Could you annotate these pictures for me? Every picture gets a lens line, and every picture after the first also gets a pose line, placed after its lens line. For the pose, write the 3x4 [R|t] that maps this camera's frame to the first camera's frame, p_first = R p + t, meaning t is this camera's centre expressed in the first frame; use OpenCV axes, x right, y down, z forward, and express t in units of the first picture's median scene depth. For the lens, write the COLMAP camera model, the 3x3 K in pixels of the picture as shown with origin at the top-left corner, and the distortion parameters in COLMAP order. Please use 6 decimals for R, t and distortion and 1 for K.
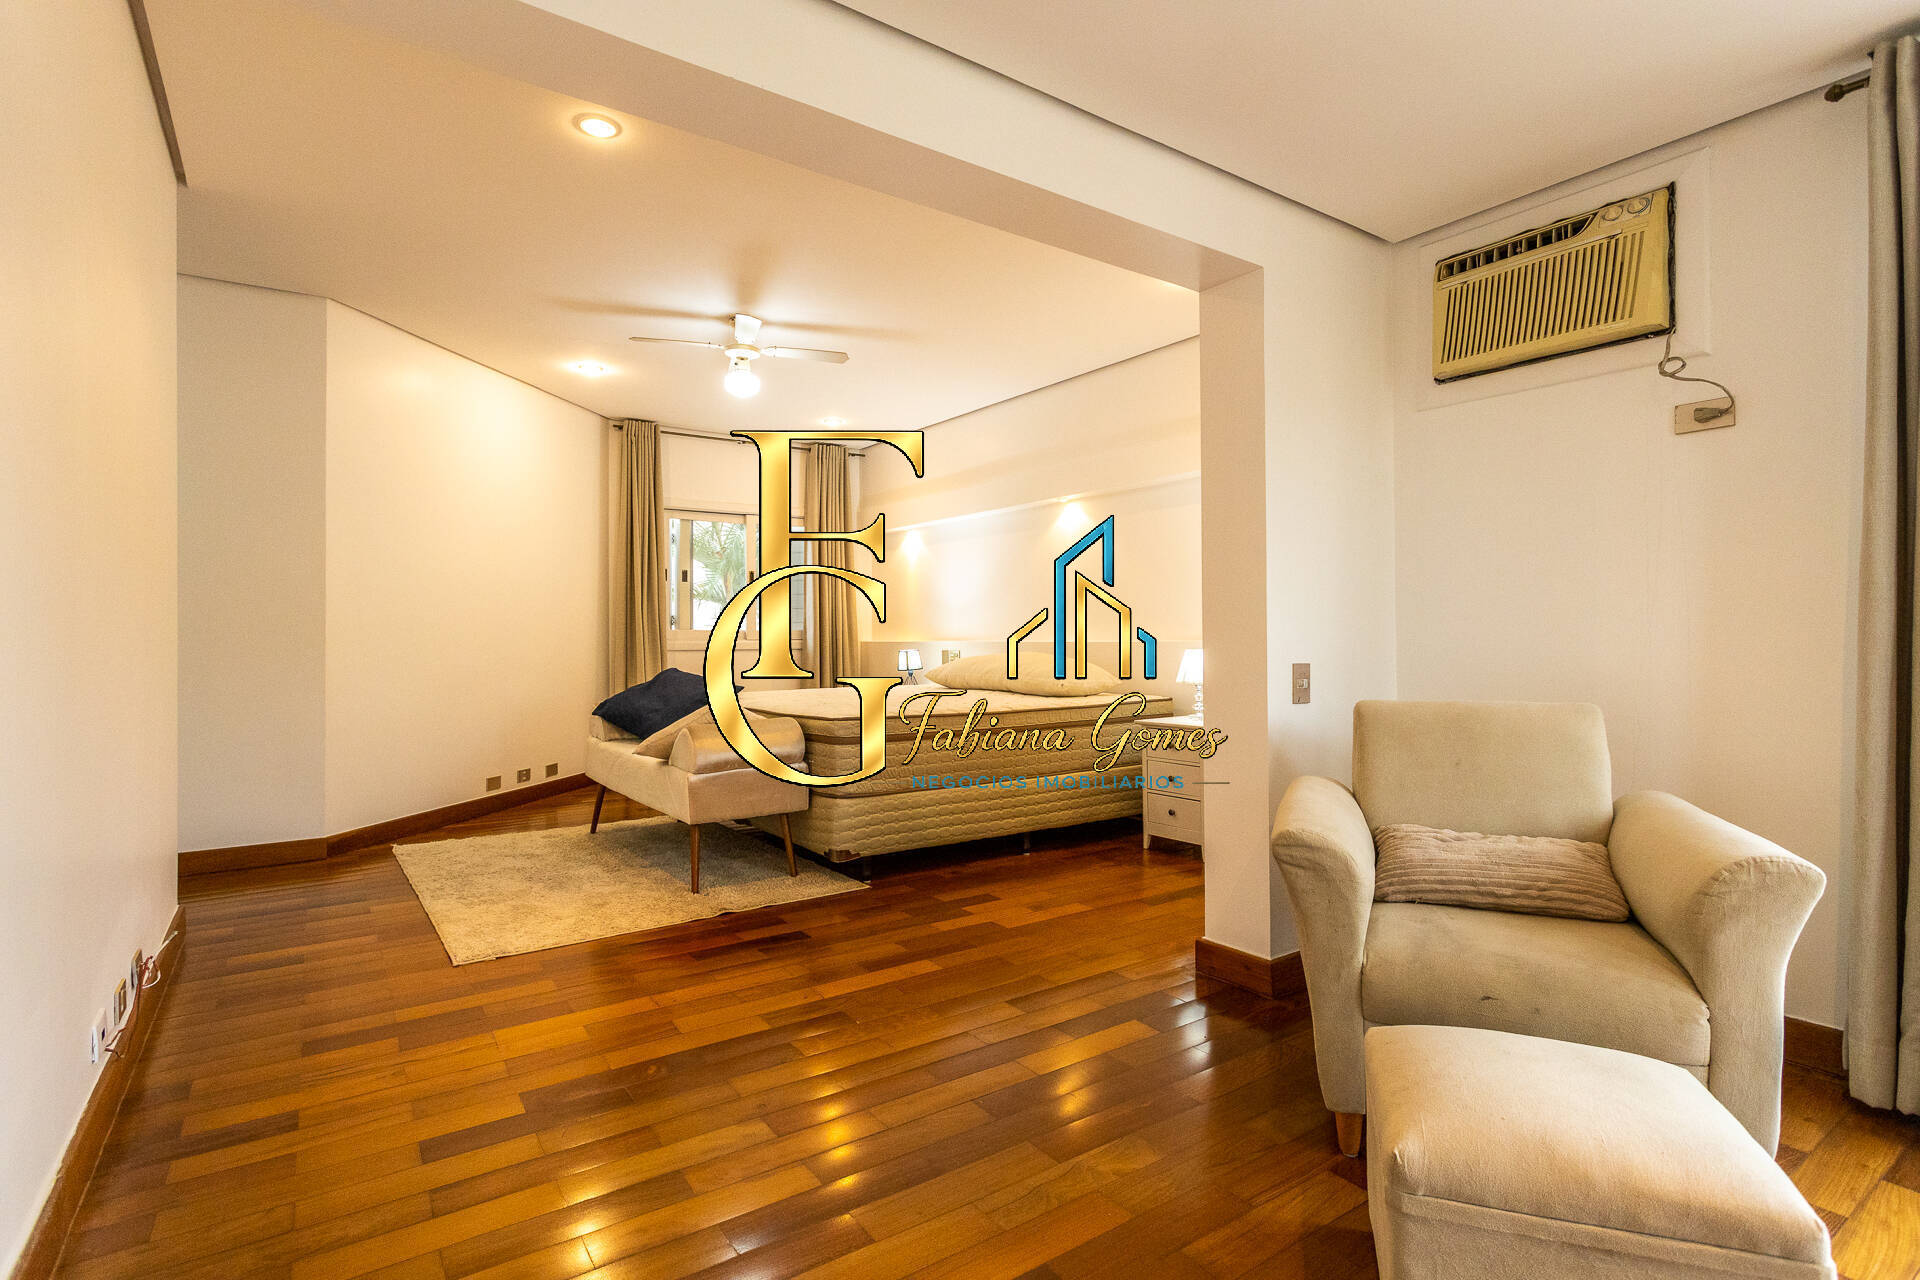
lens RADIAL K [[921.4, 0, 972.0], [0, 921.4, 636.0], [0, 0, 1]] dist [-0.000248, 0.002495]
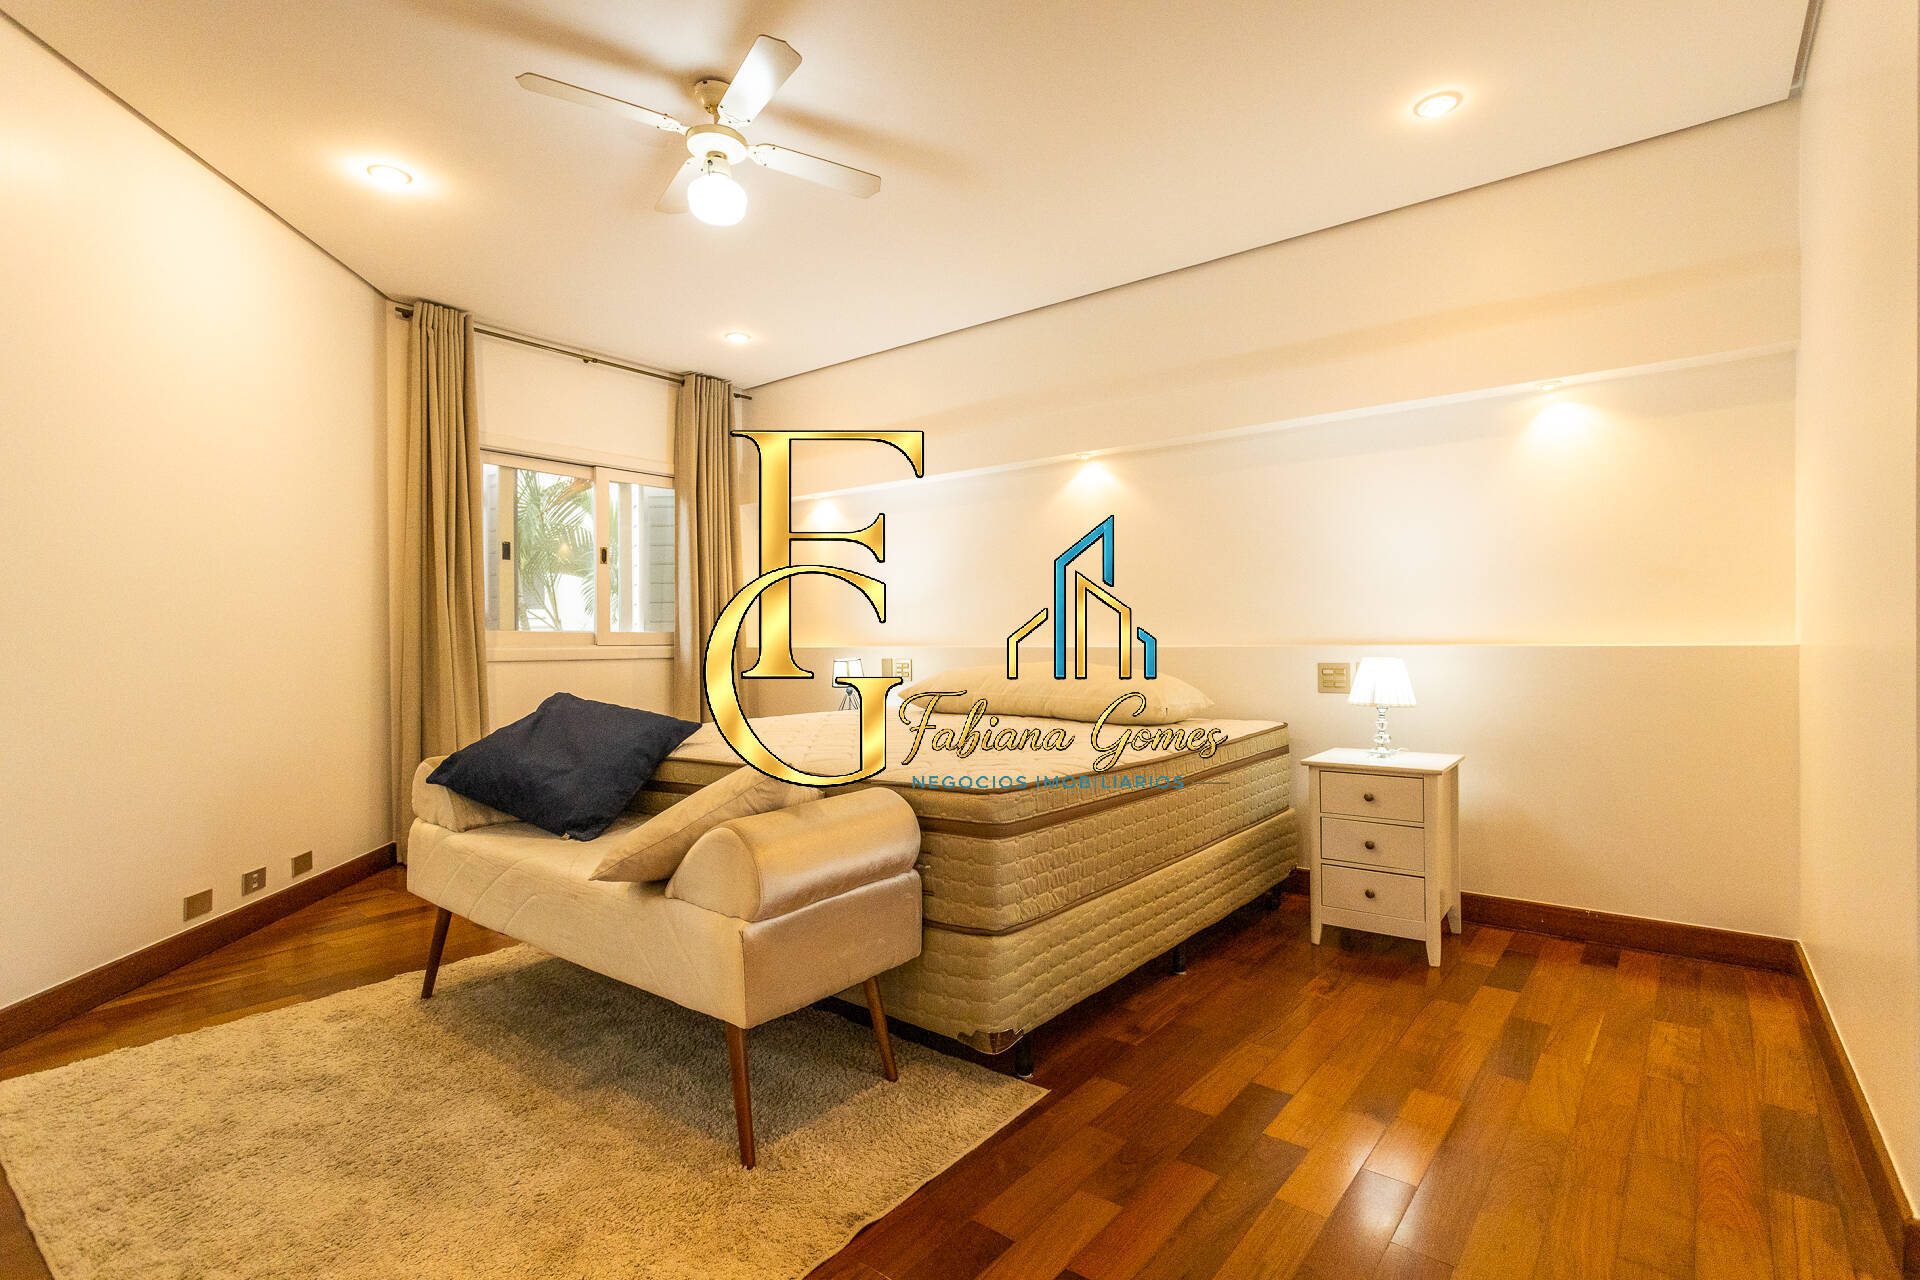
lens RADIAL K [[921.4, 0, 955.2], [0, 921.4, 649.8], [0, 0, 1]] dist [-0.000248, 0.002495]
pose [[0.966770, -0.003613, 0.255623, -0.313433], [0.001454, 0.999962, 0.008636, 0.003083], [-0.255645, -0.007977, 0.966738, 0.495504]]
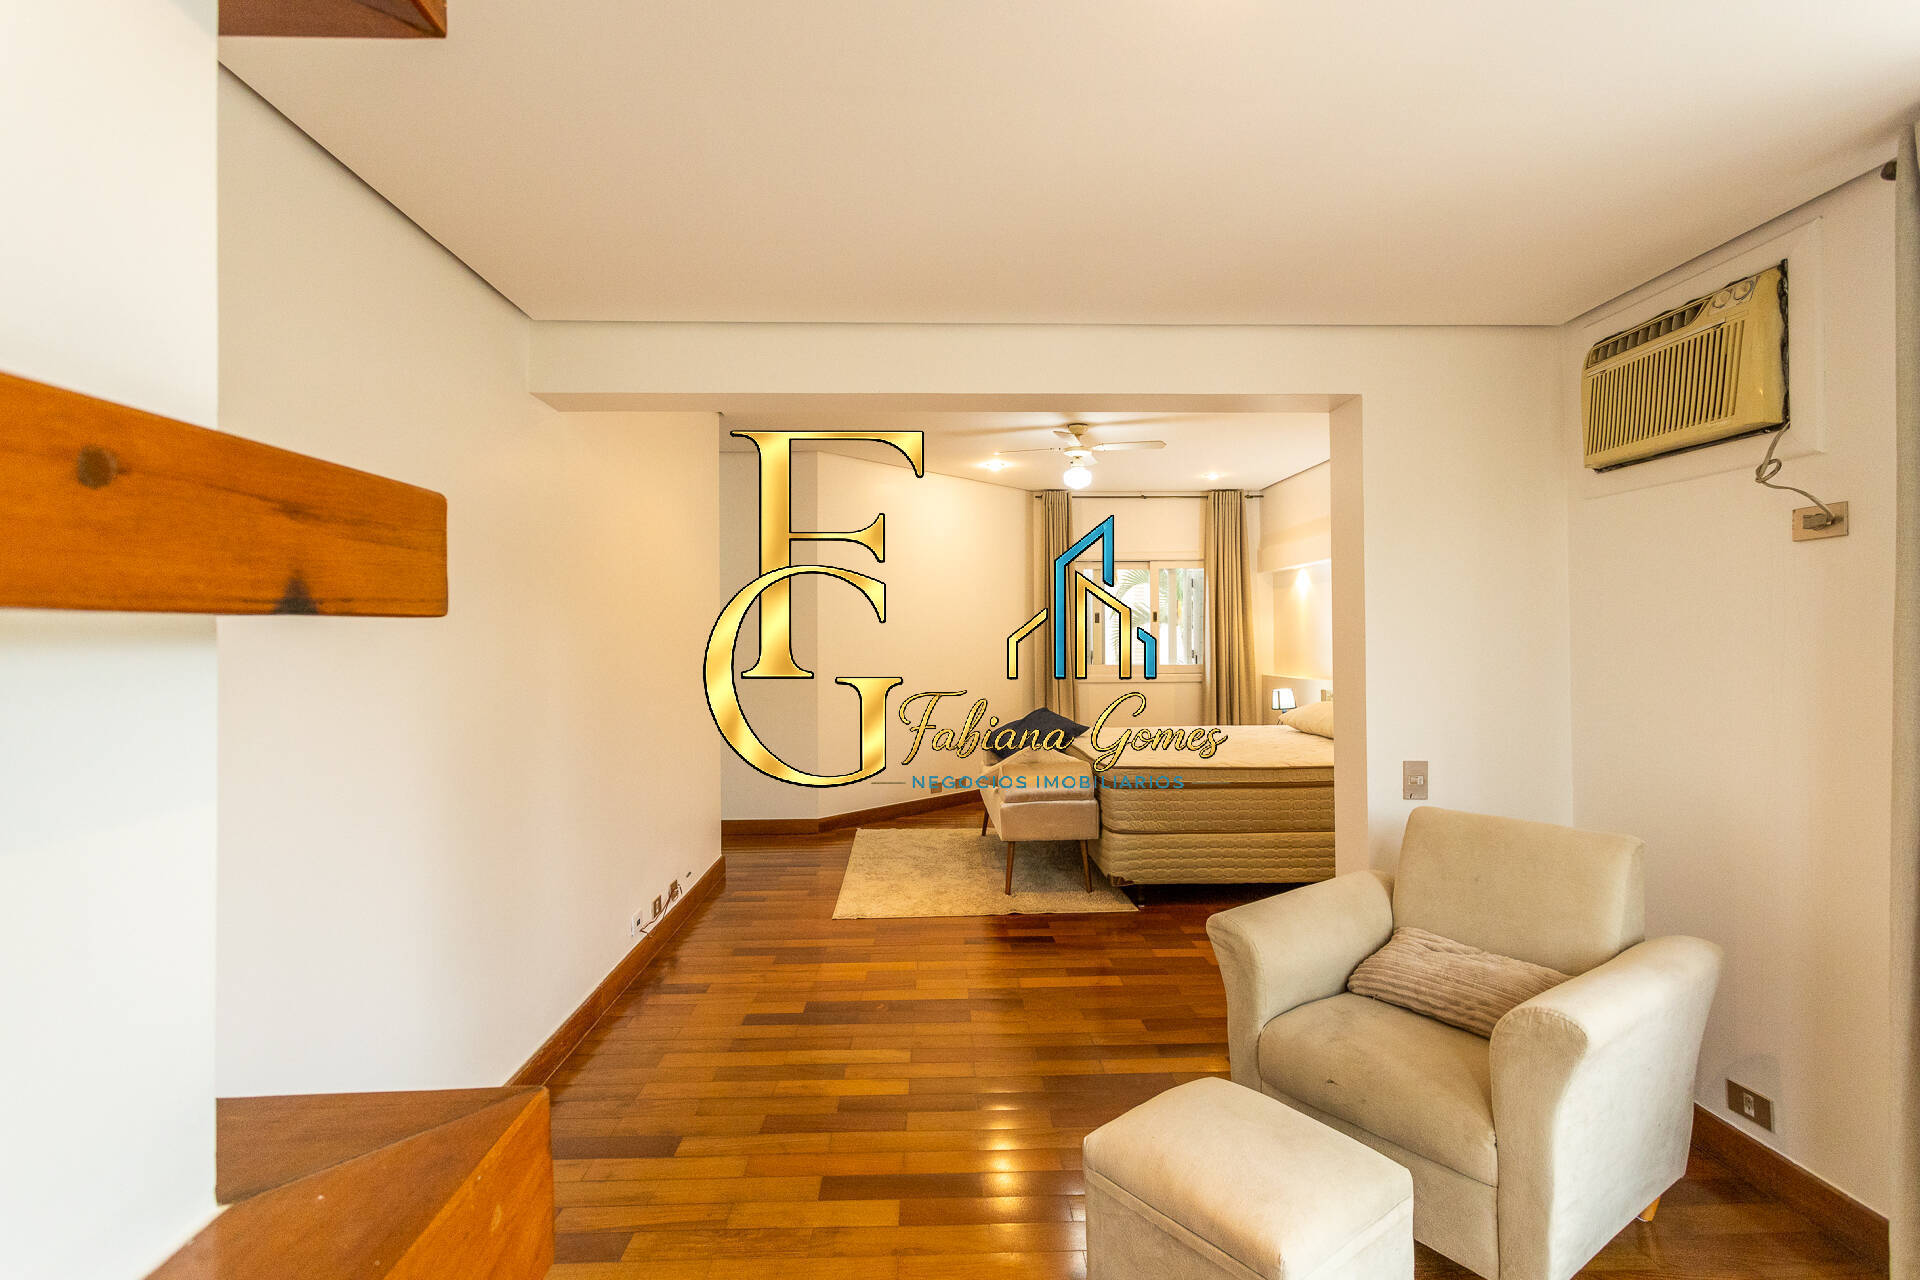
lens RADIAL K [[921.4, 0, 959.5], [0, 921.4, 635.7], [0, 0, 1]] dist [-0.000248, 0.002495]
pose [[0.830932, -0.008155, -0.556314, 0.364683], [0.008790, 0.999960, -0.001529, -0.082937], [0.556305, -0.003619, 0.830971, -0.114189]]
